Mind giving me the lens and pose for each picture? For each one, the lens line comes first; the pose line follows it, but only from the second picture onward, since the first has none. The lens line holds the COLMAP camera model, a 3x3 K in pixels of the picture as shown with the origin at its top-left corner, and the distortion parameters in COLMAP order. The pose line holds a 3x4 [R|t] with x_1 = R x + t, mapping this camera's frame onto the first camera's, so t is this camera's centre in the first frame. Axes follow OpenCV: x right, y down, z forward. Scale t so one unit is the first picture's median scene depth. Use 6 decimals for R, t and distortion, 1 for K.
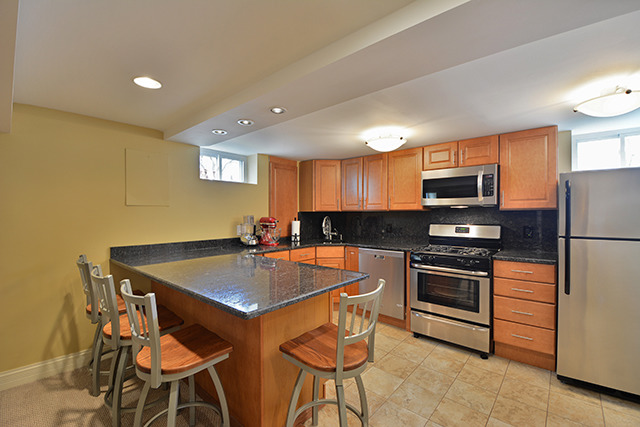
lens RADIAL K [[281.3, 0, 321.3], [0, 281.3, 216.1], [0, 0, 1]] dist [-0.007336, -0.005228]
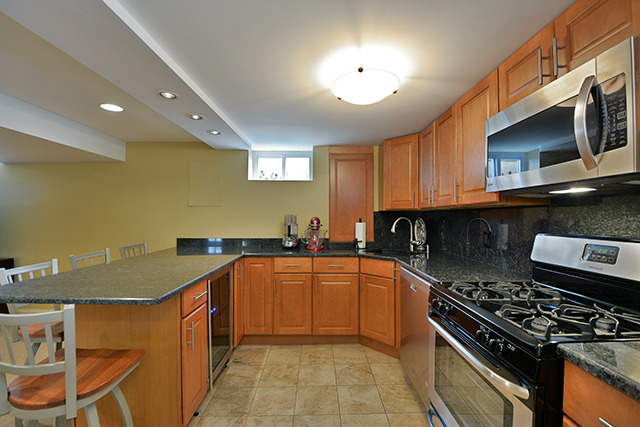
lens RADIAL K [[281.3, 0, 319.7], [0, 281.3, 214.6], [0, 0, 1]] dist [-0.007336, -0.005228]
pose [[0.660524, -0.001558, -0.750803, 0.464360], [-0.012992, 0.999824, -0.013505, 0.007487], [0.750693, 0.018675, 0.660388, 0.430741]]
